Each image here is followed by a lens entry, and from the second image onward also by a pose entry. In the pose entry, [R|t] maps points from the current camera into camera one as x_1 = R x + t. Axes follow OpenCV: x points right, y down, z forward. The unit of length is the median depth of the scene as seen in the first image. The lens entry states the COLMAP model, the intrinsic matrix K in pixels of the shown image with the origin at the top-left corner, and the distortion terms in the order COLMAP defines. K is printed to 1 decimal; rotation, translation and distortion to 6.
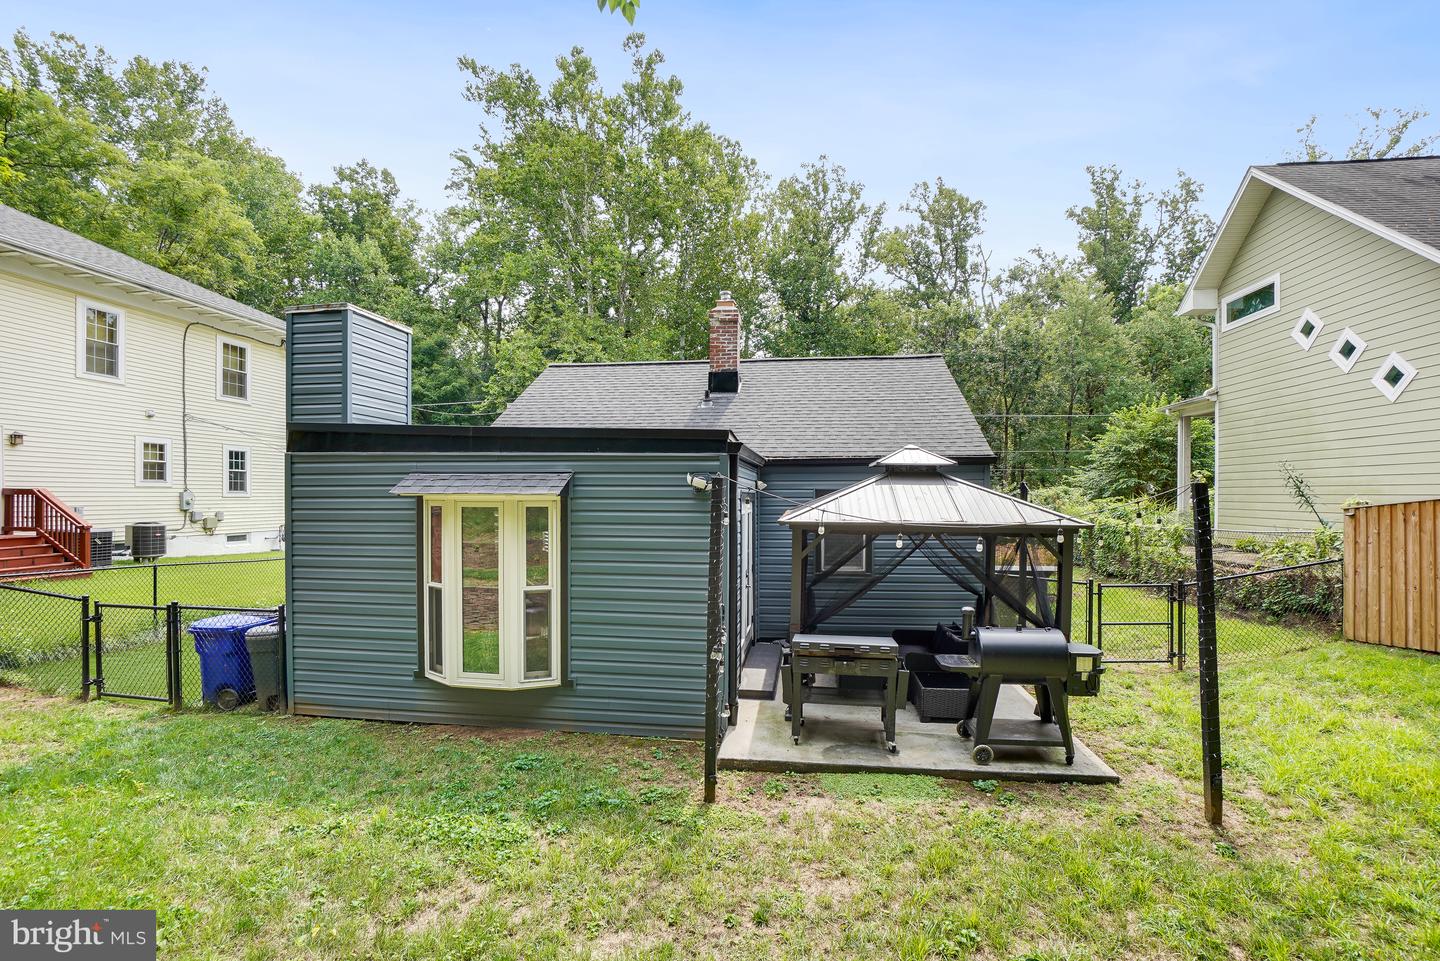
lens RADIAL K [[642.4, 0, 723.7], [0, 642.4, 503.7], [0, 0, 1]] dist [-0.035263, 0.003257]
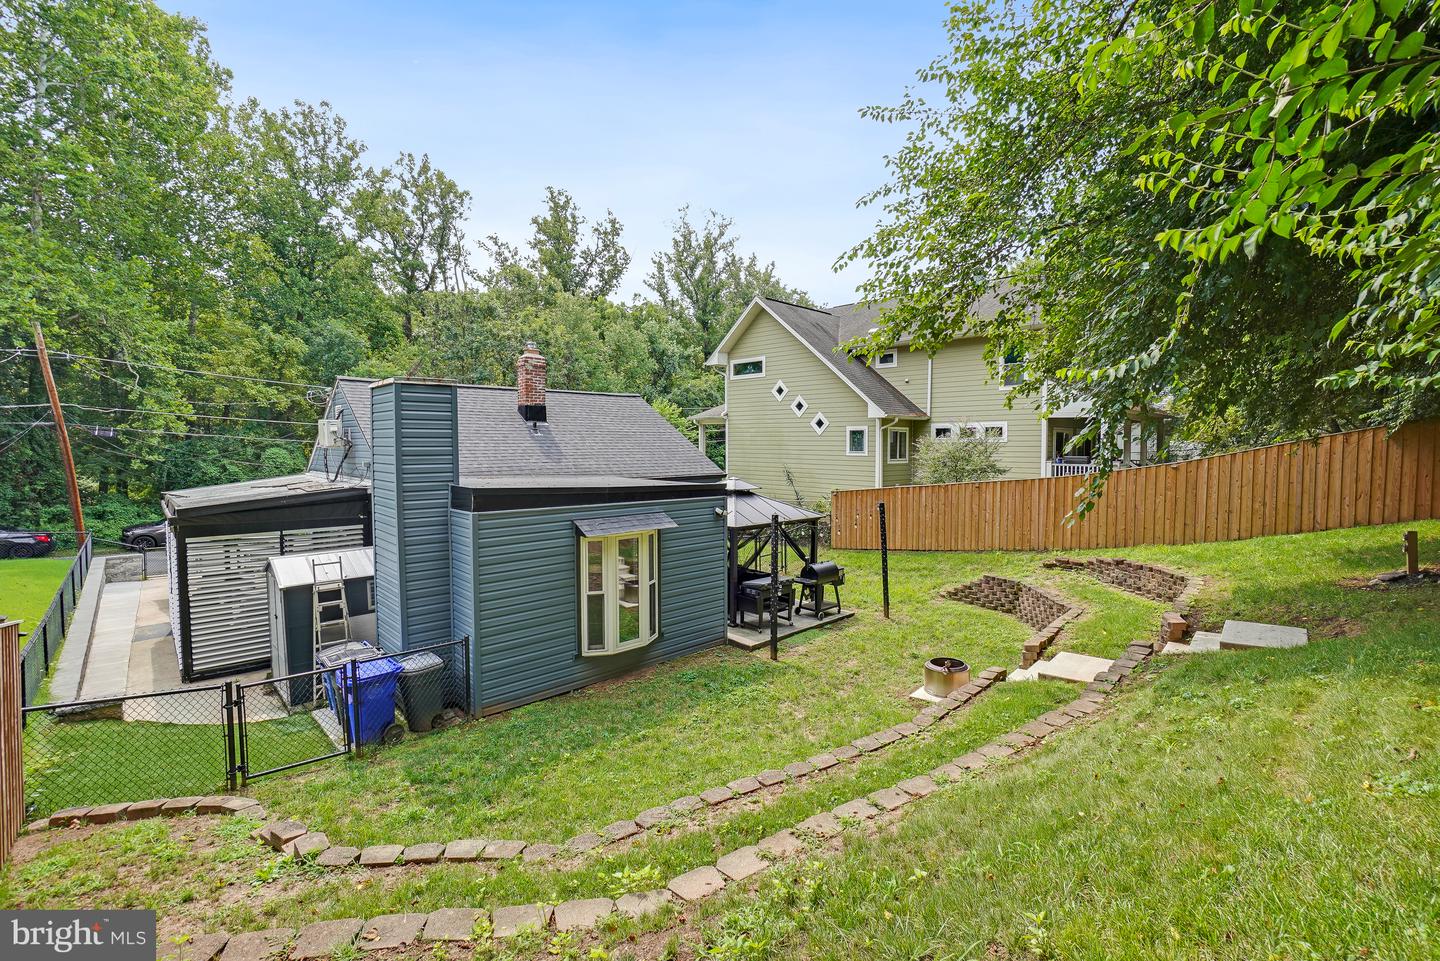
lens RADIAL K [[642.4, 0, 718.3], [0, 642.4, 479.0], [0, 0, 1]] dist [-0.035263, 0.003257]
pose [[0.622861, -0.047086, 0.780914, -1.113736], [0.015285, 0.998729, 0.048028, -0.162088], [-0.782183, -0.017978, 0.622789, -0.130552]]
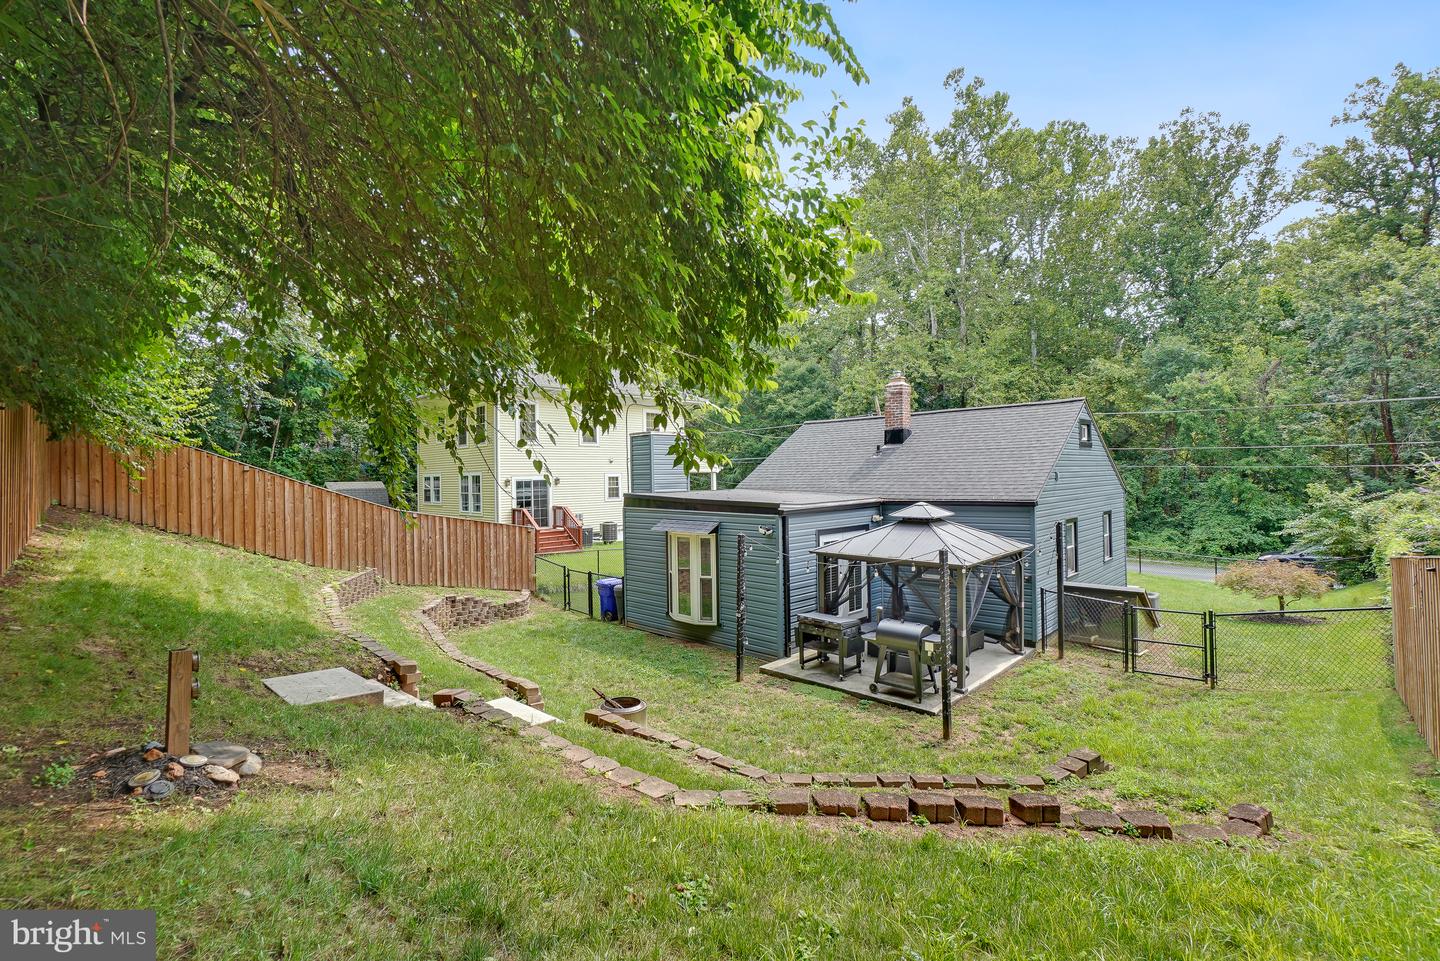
lens RADIAL K [[642.4, 0, 726.9], [0, 642.4, 476.8], [0, 0, 1]] dist [-0.035263, 0.003257]
pose [[0.801026, -0.014645, -0.598451, 0.768455], [0.011598, 0.999893, -0.008945, -0.132569], [0.598518, 0.000225, 0.801110, -0.477941]]
